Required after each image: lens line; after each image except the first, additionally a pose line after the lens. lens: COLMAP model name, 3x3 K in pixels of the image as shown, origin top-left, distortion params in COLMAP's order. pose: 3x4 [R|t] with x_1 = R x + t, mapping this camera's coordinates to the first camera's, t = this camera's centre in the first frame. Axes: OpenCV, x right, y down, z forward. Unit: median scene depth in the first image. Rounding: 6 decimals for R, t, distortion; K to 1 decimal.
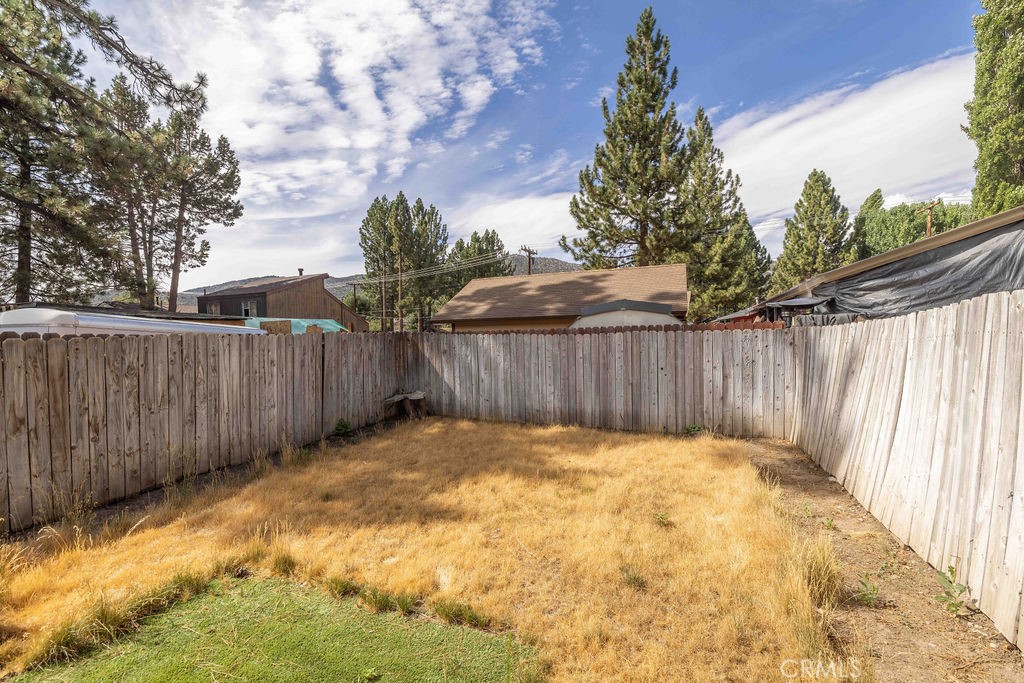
lens RADIAL K [[436.0, 0, 503.2], [0, 436.0, 342.8], [0, 0, 1]] dist [-0.001376, 0.001776]
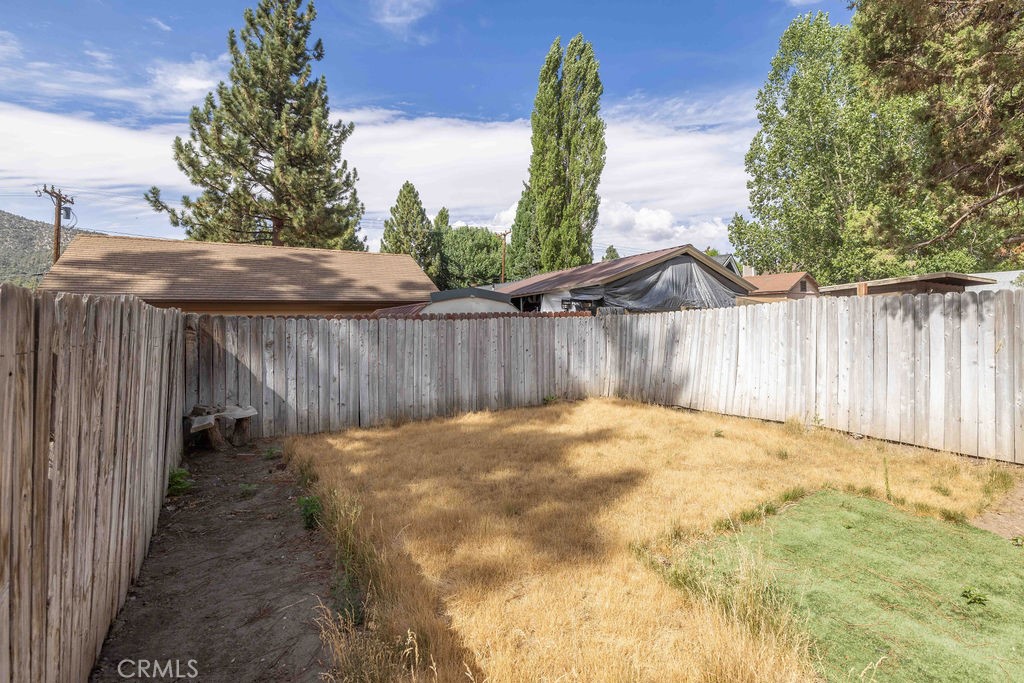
lens RADIAL K [[469.3, 0, 564.9], [0, 469.3, 307.7], [0, 0, 1]] dist [0.003143, 0.000170]
pose [[0.545803, 0.033768, 0.837233, -0.526985], [0.023461, 0.998180, -0.055554, 0.016158], [-0.837585, 0.049964, 0.544018, 0.209029]]
